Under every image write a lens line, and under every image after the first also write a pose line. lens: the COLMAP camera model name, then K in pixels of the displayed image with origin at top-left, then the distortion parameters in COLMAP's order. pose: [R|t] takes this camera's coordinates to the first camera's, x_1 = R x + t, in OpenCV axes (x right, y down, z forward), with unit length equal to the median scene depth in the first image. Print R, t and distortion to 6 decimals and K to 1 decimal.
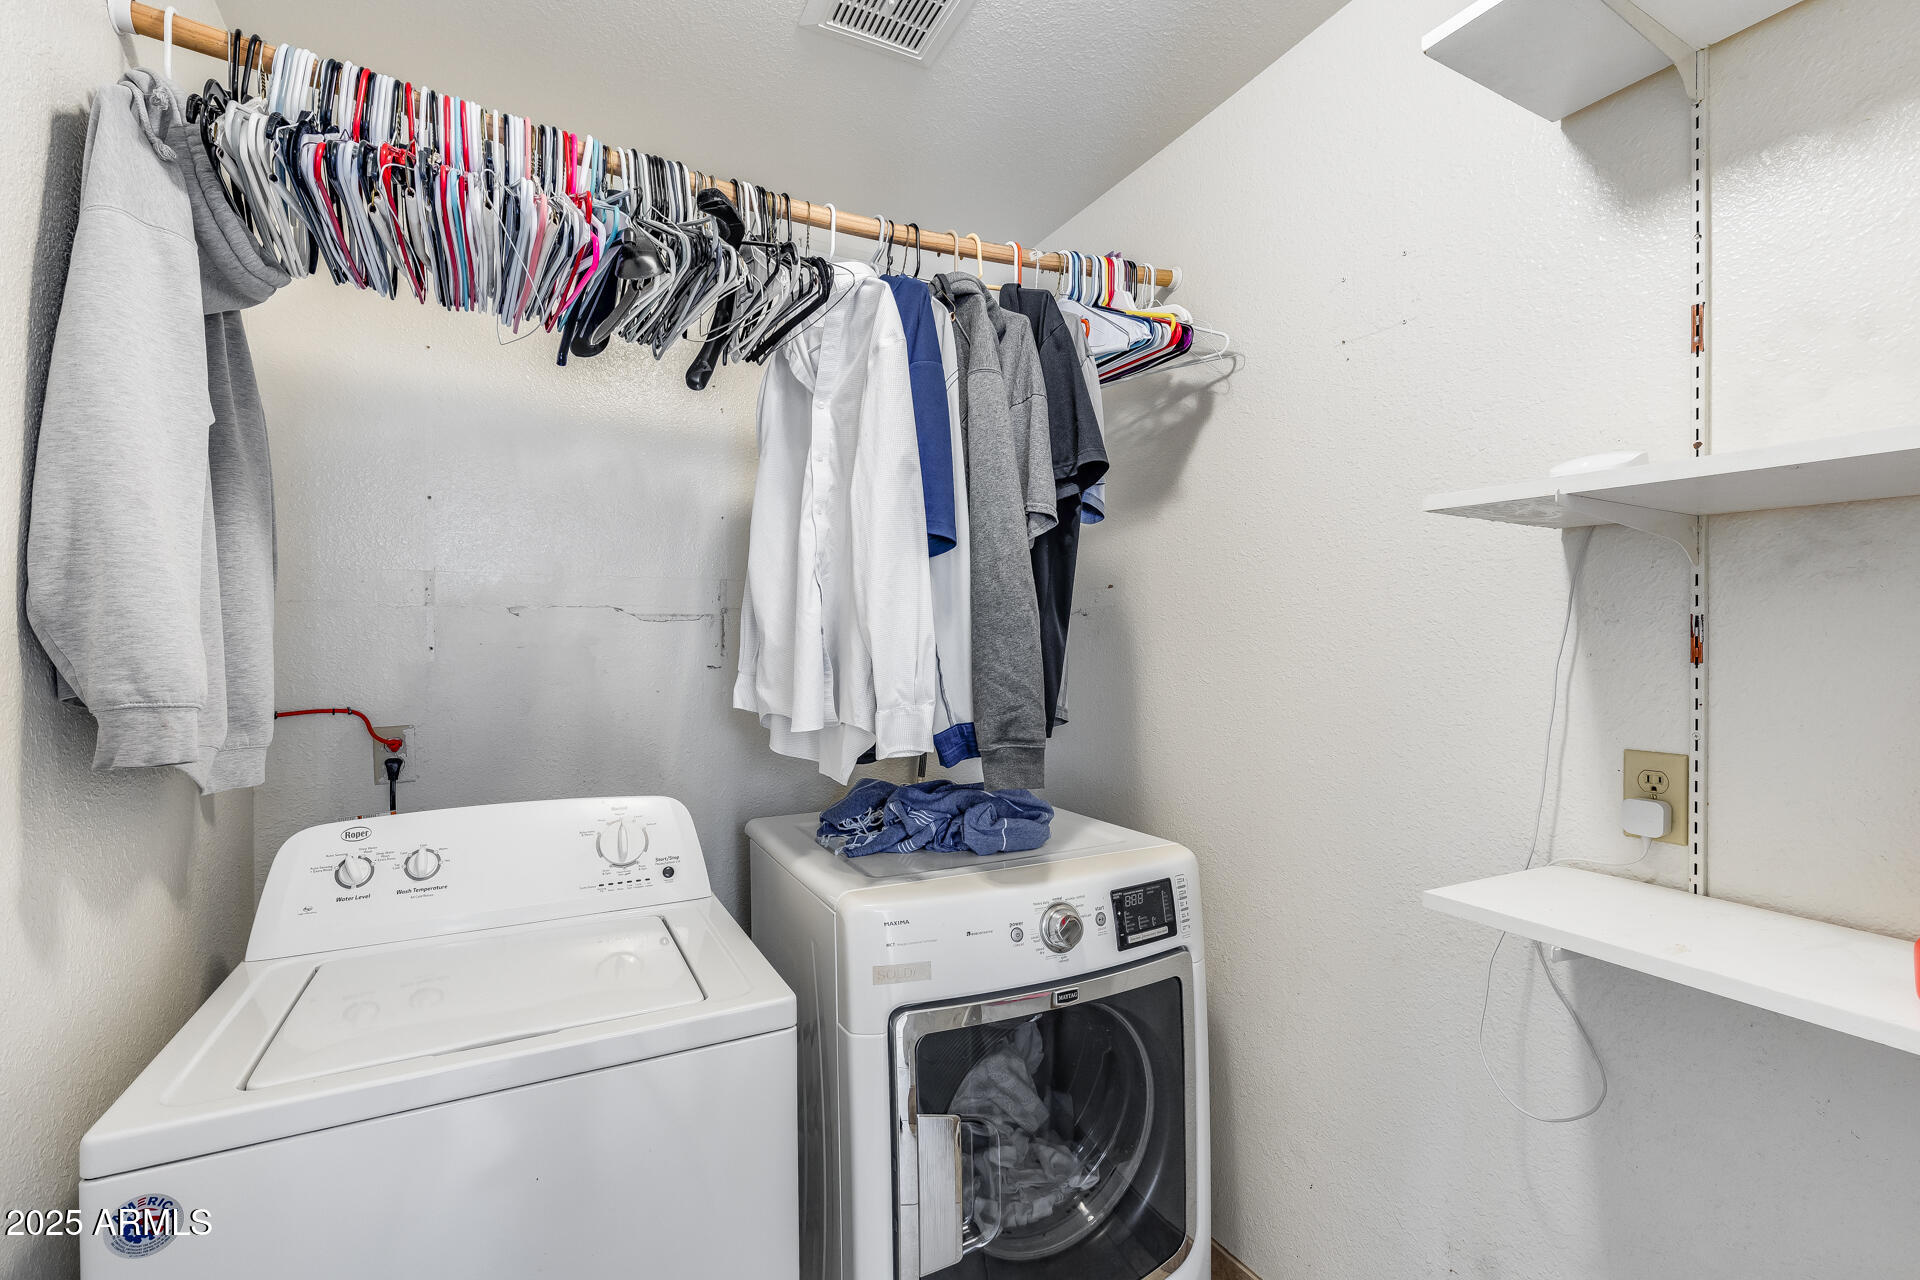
lens RADIAL K [[854.1, 0, 956.4], [0, 854.1, 642.6], [0, 0, 1]] dist [-0.000240, -0.000435]
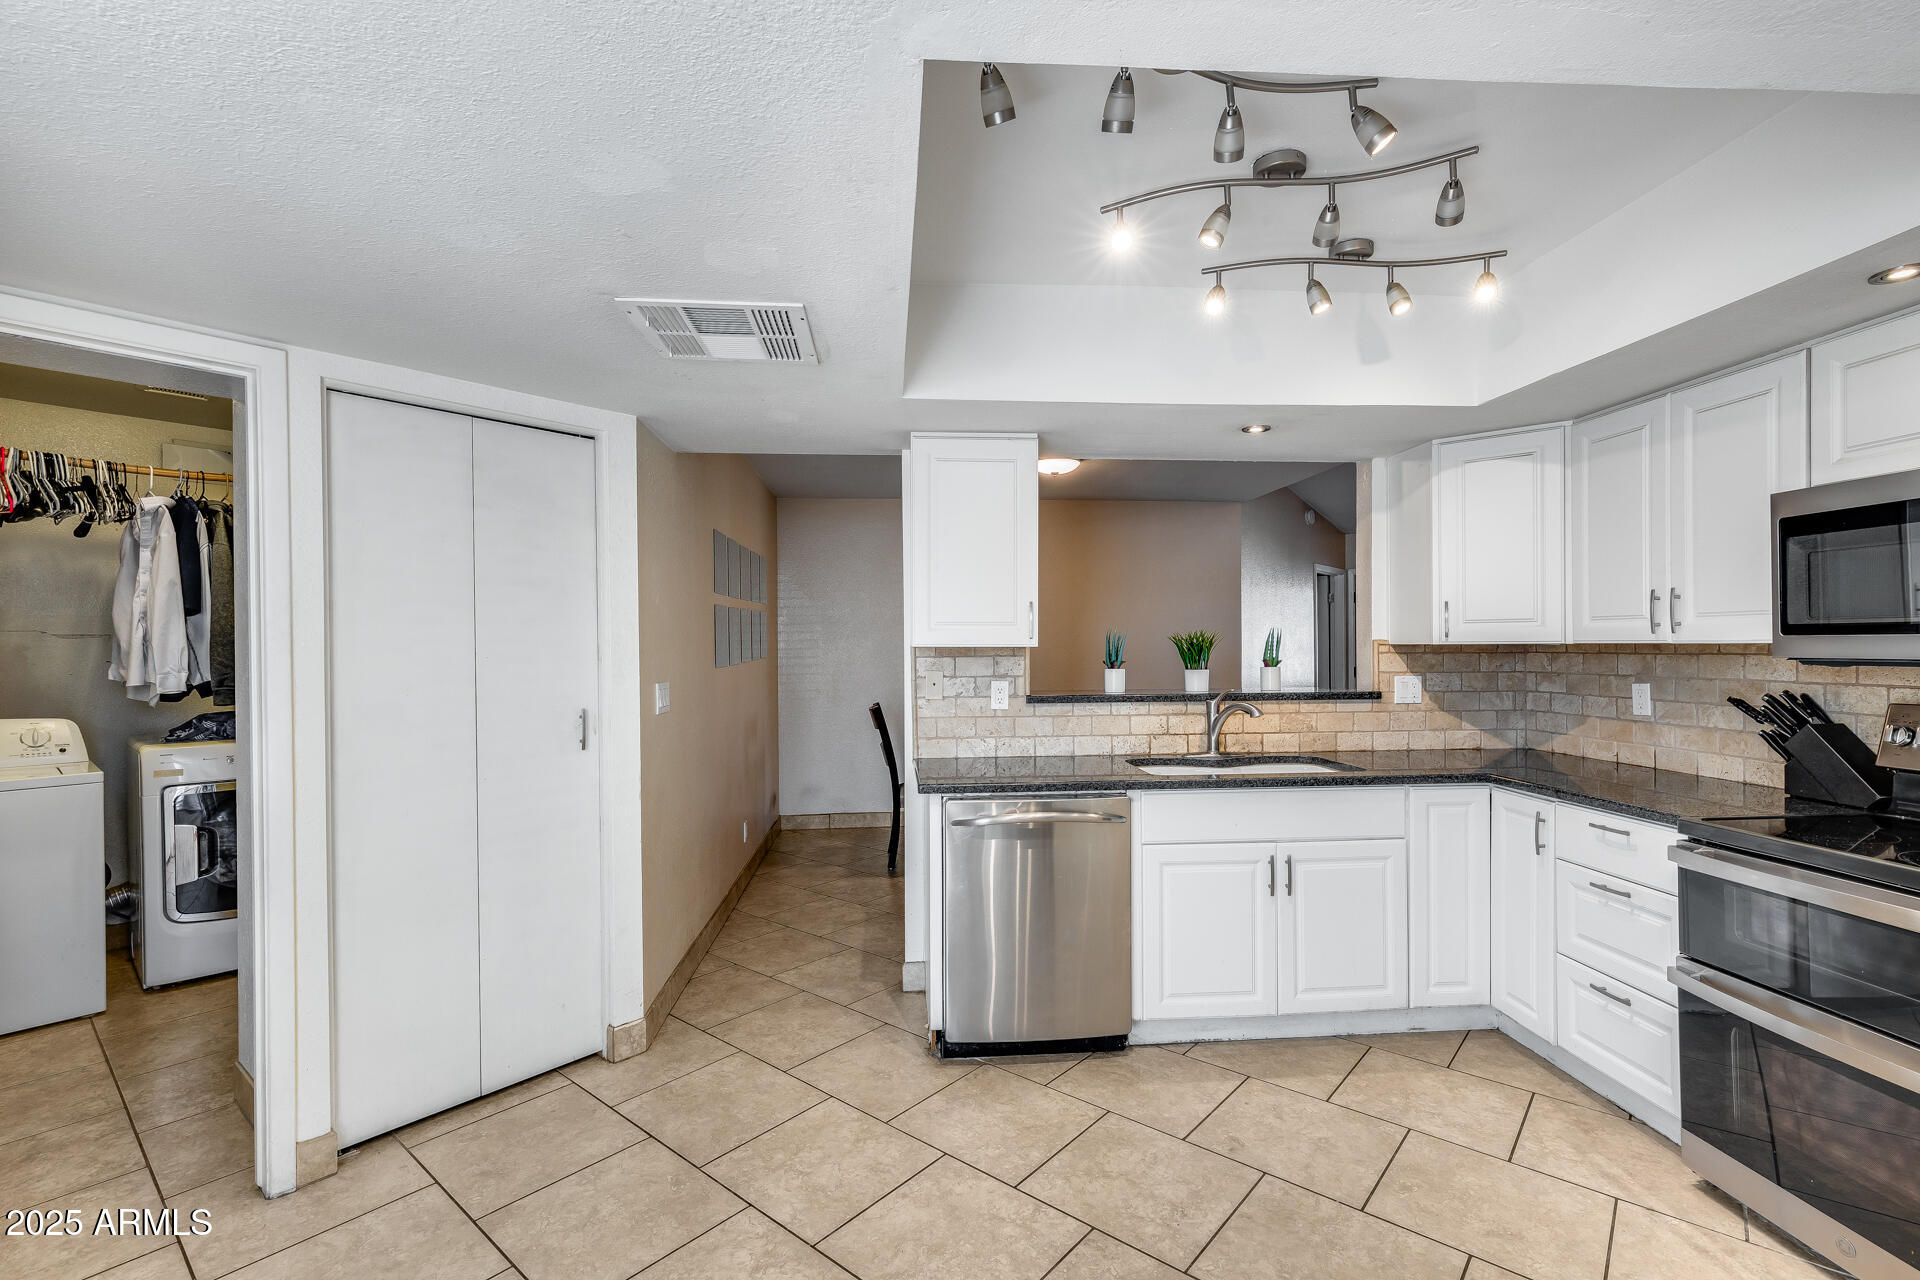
lens RADIAL K [[854.1, 0, 956.4], [0, 854.1, 642.6], [0, 0, 1]] dist [-0.000240, -0.000435]
pose [[0.929592, -0.005955, 0.368542, 1.102901], [0.007547, 0.999967, -0.002877, 0.003921], [-0.368513, 0.005456, 0.929607, -2.116464]]
